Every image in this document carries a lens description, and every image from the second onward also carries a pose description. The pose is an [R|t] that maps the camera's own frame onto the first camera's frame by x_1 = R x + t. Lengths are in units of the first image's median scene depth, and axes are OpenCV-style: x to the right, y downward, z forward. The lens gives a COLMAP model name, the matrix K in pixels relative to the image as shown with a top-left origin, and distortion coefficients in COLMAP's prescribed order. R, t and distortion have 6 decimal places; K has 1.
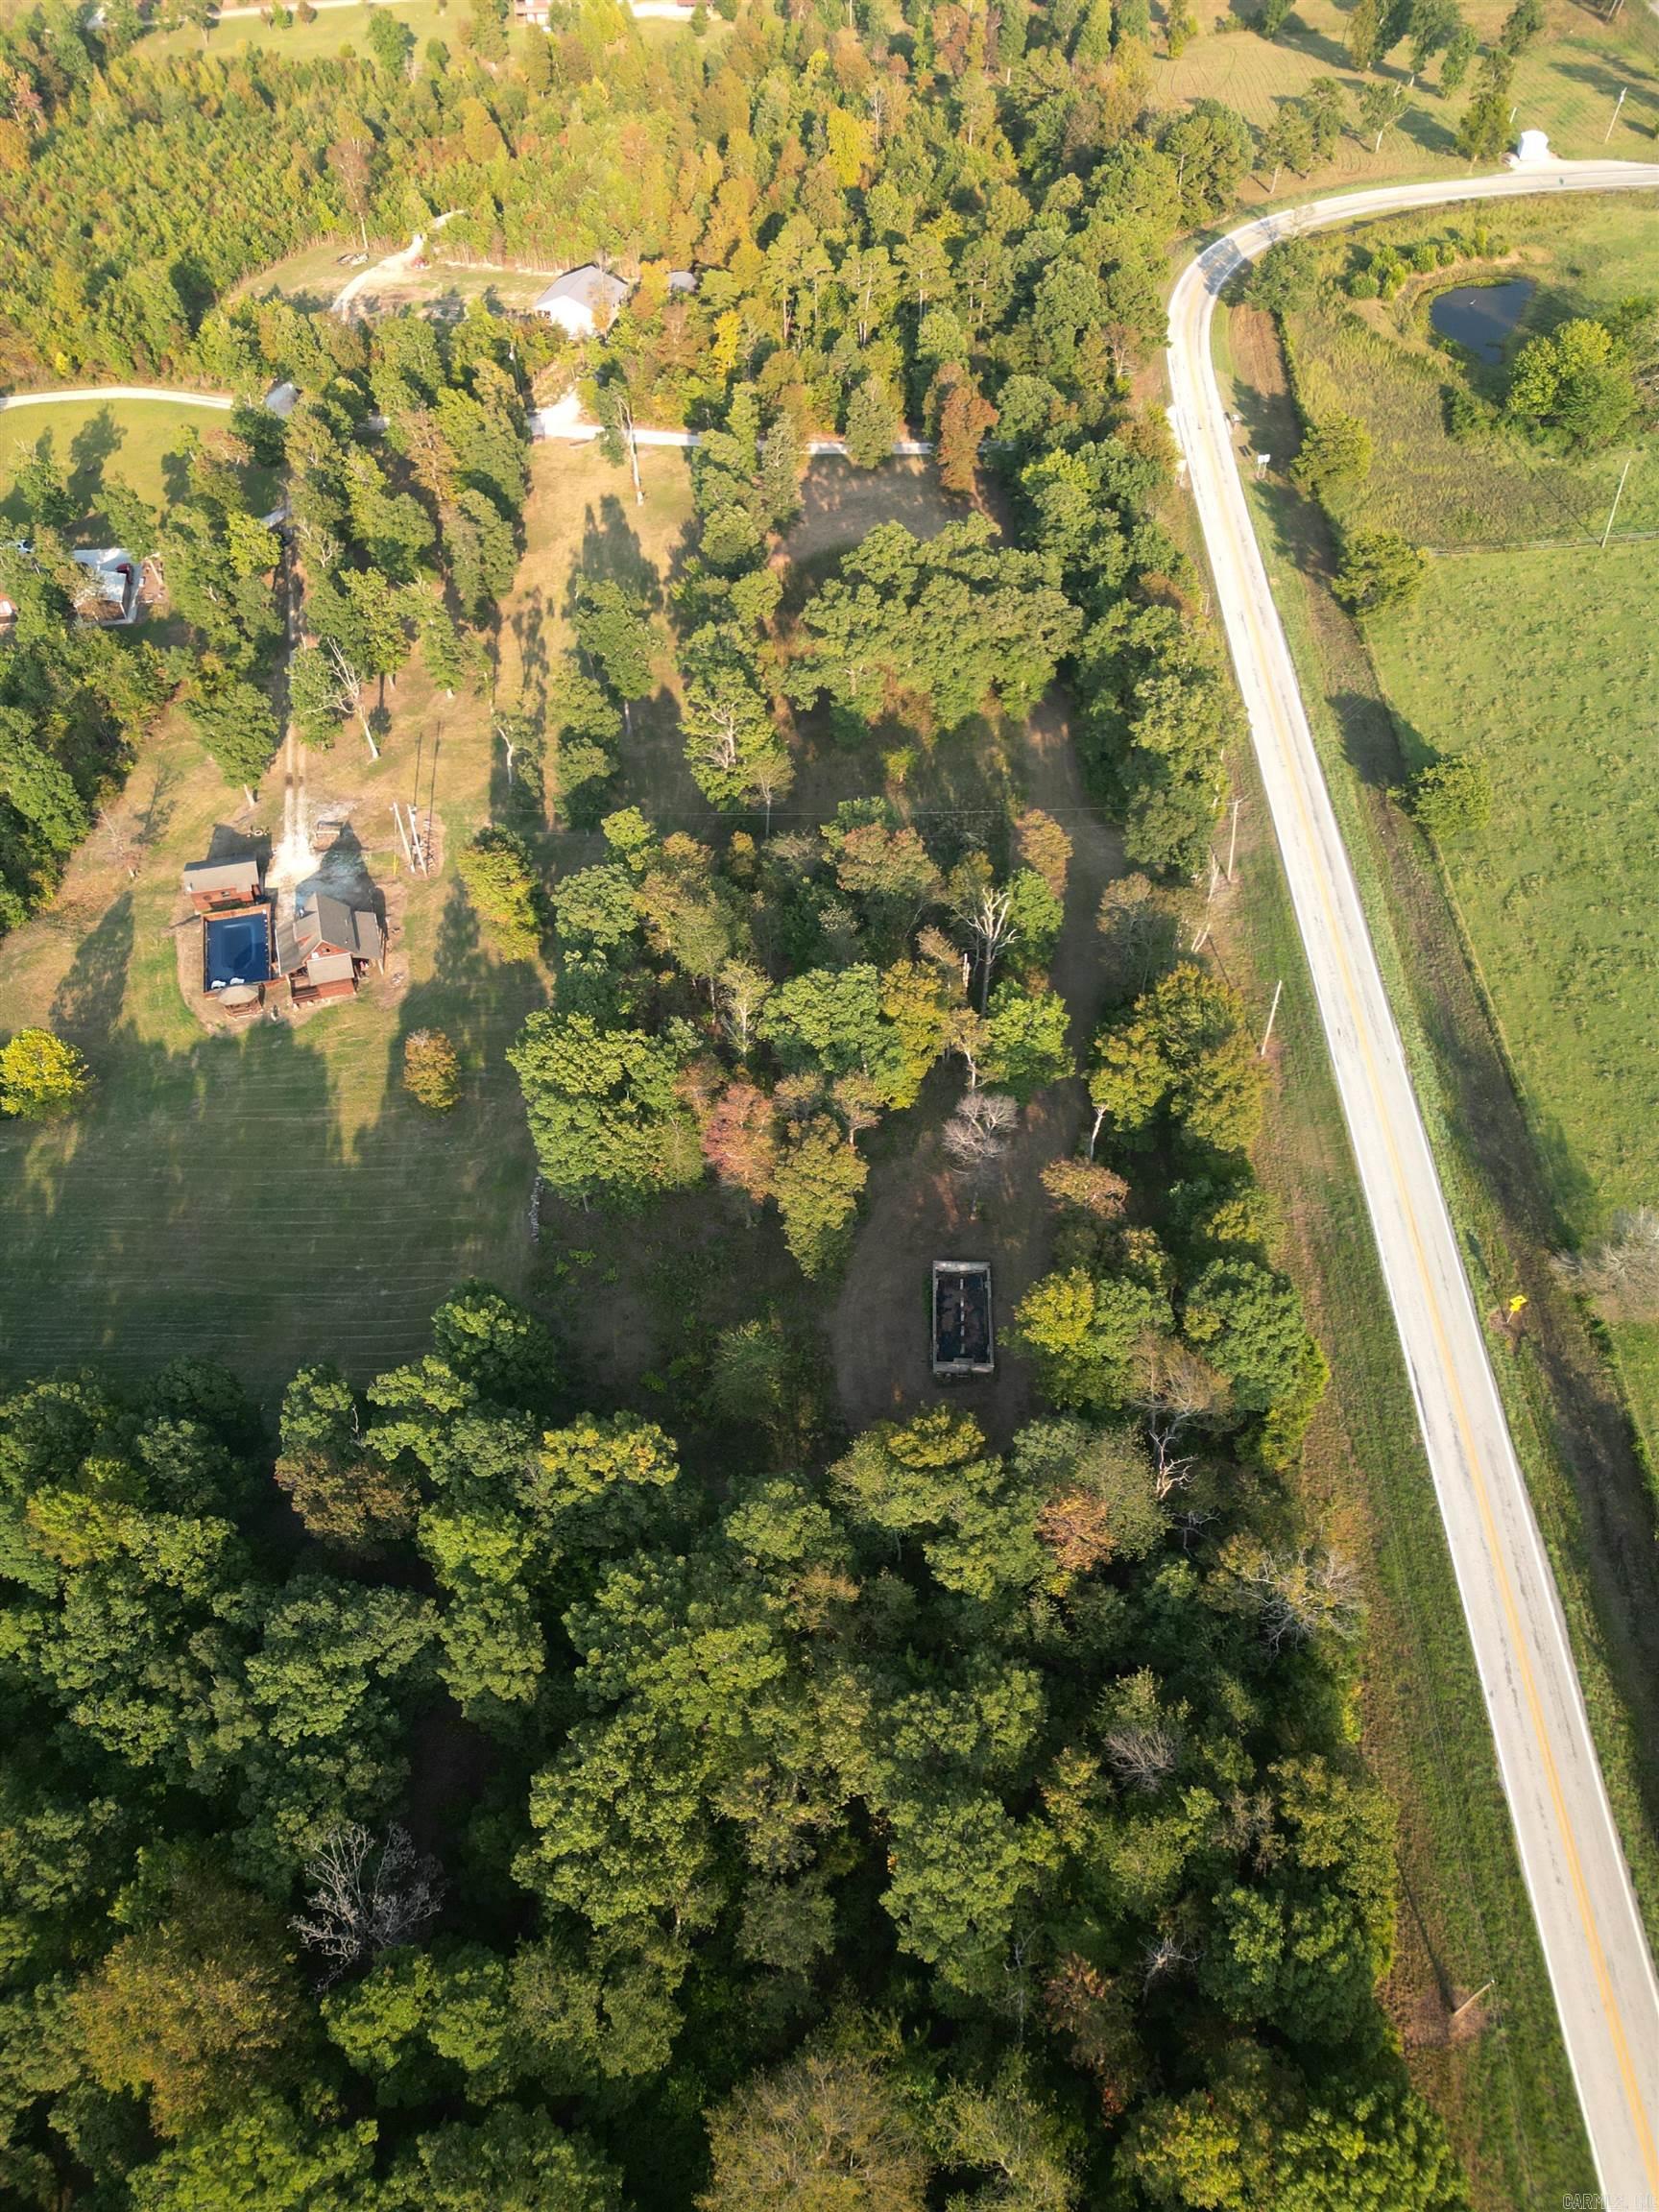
lens RADIAL K [[1538.3, 0, 829.5], [0, 1538.3, 1106.0], [0, 0, 1]] dist [0.075576, -0.056948]
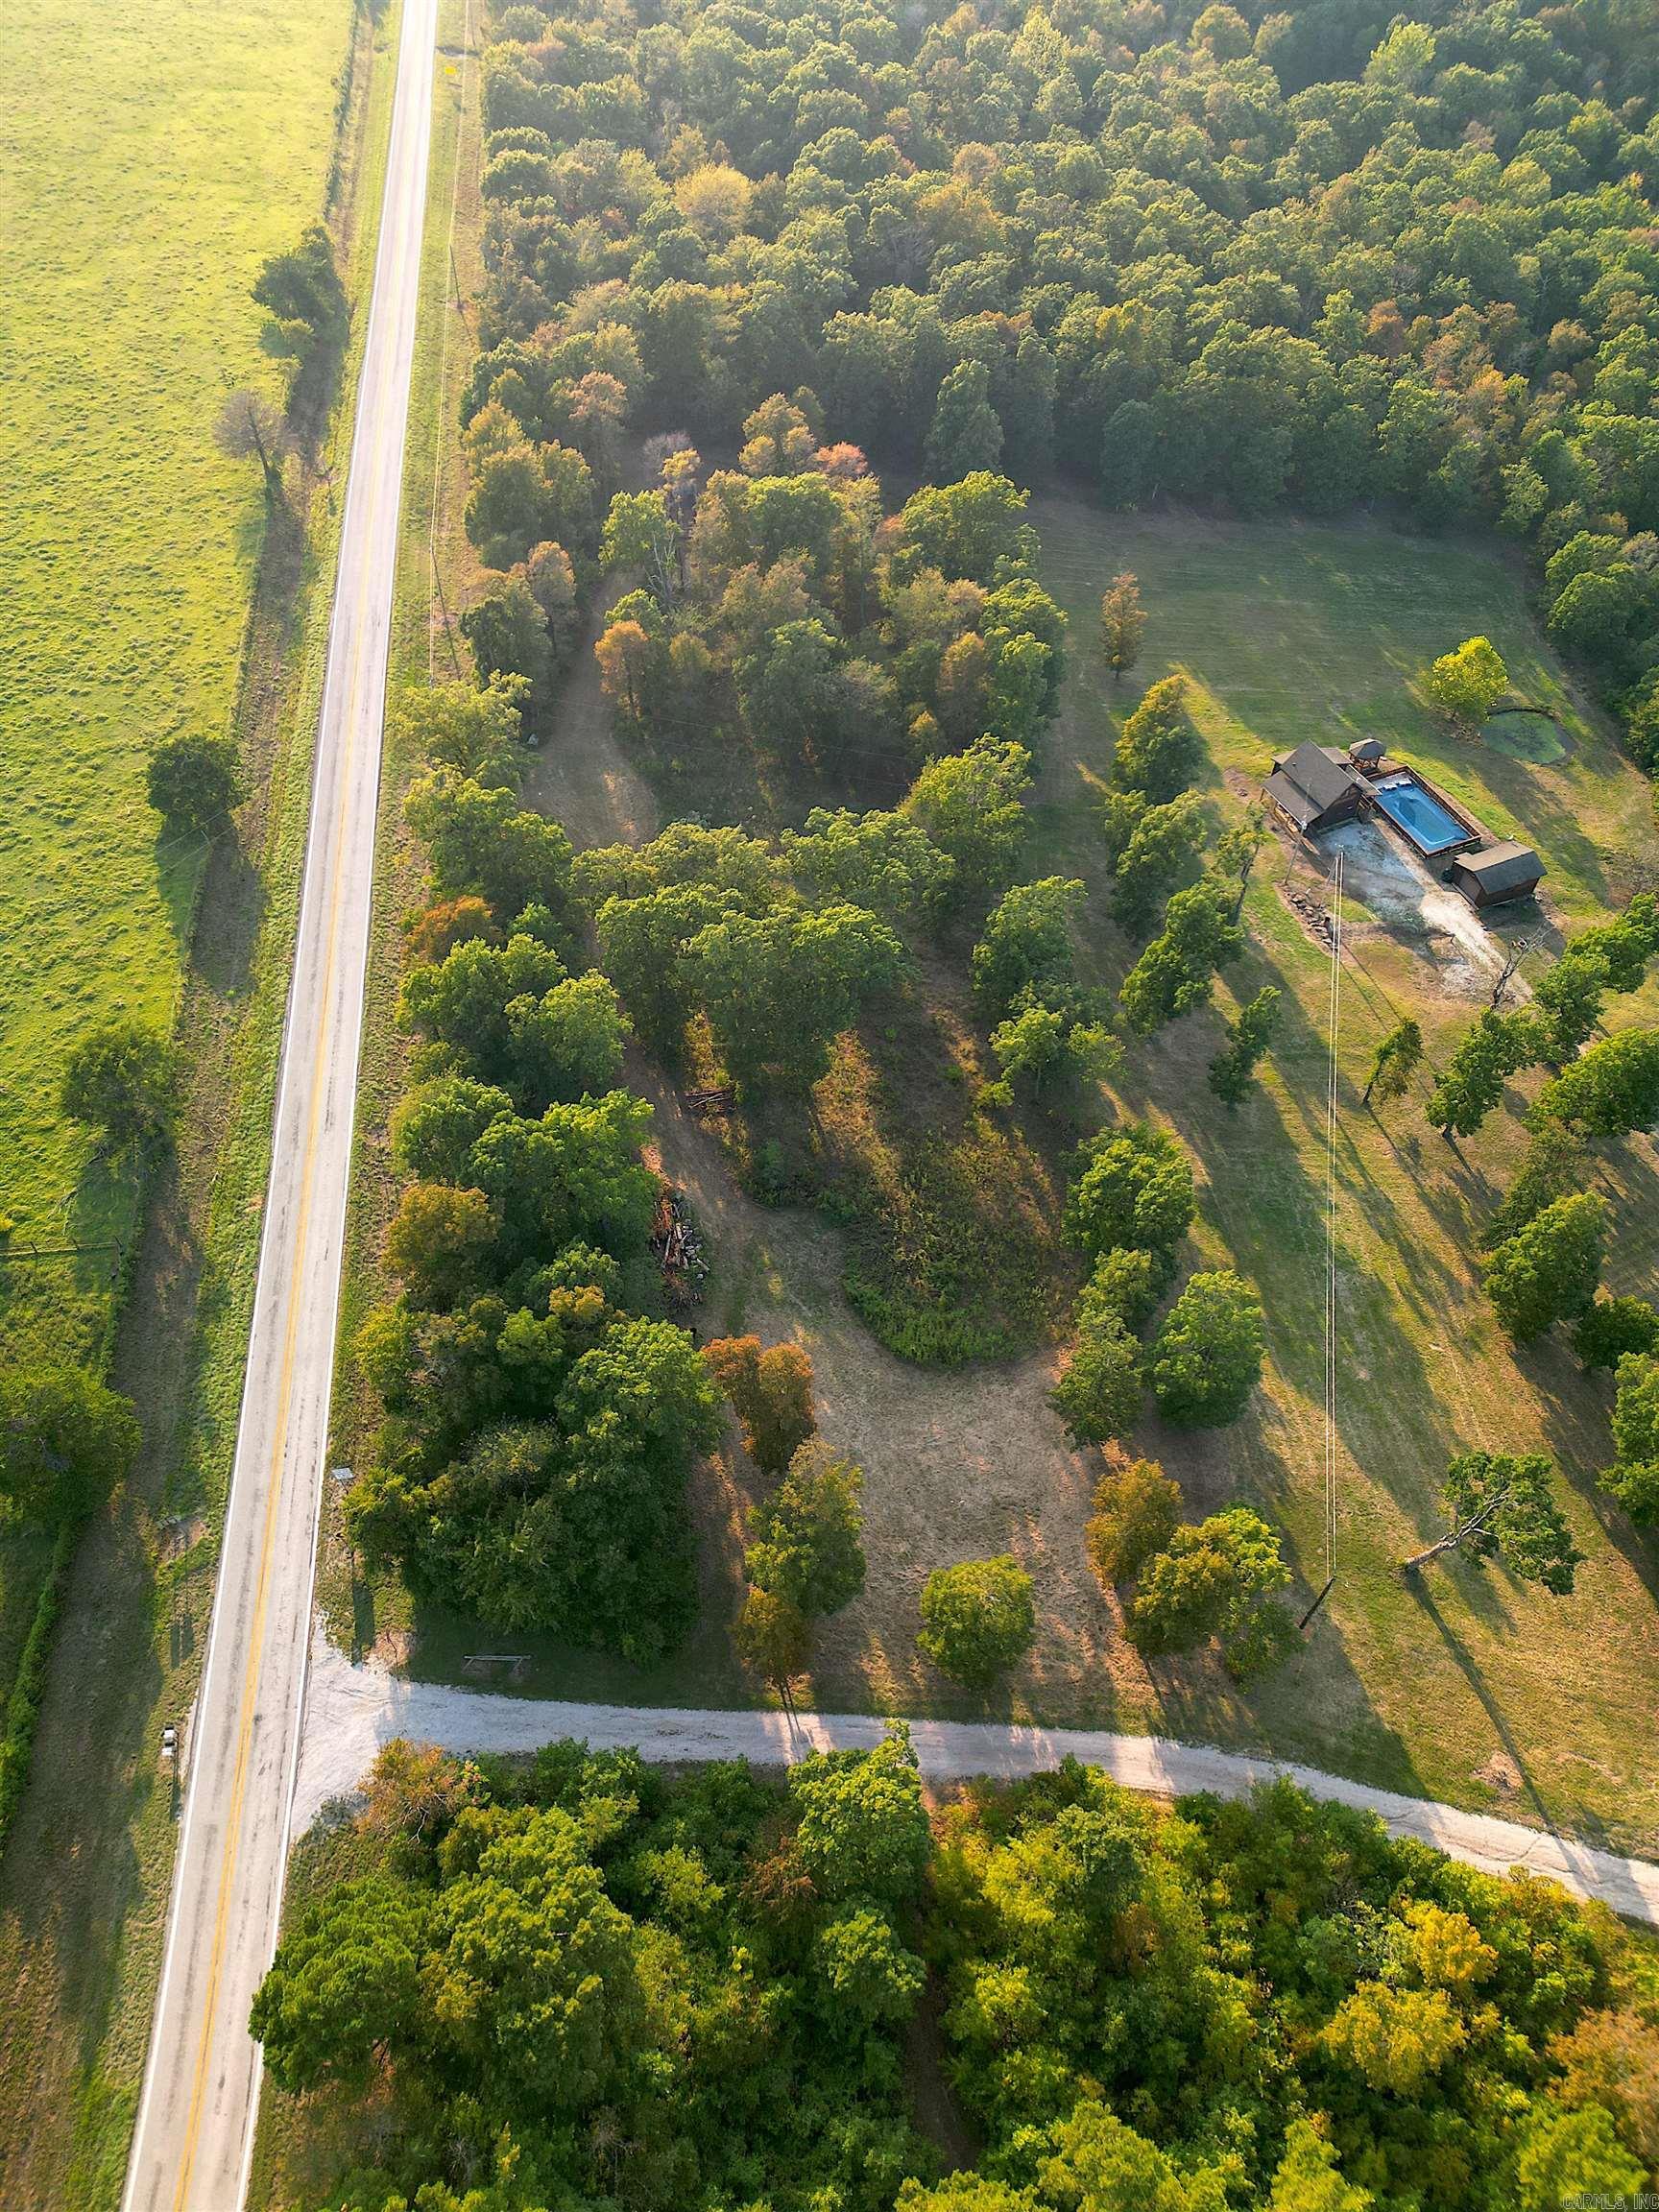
lens RADIAL K [[1538.3, 0, 829.5], [0, 1538.3, 1106.0], [0, 0, 1]] dist [0.075576, -0.056948]
pose [[-0.986791, 0.130967, -0.095345, 0.128351], [-0.117234, -0.171141, 0.978247, -1.162383], [0.111801, 0.976503, 0.184234, 1.028712]]
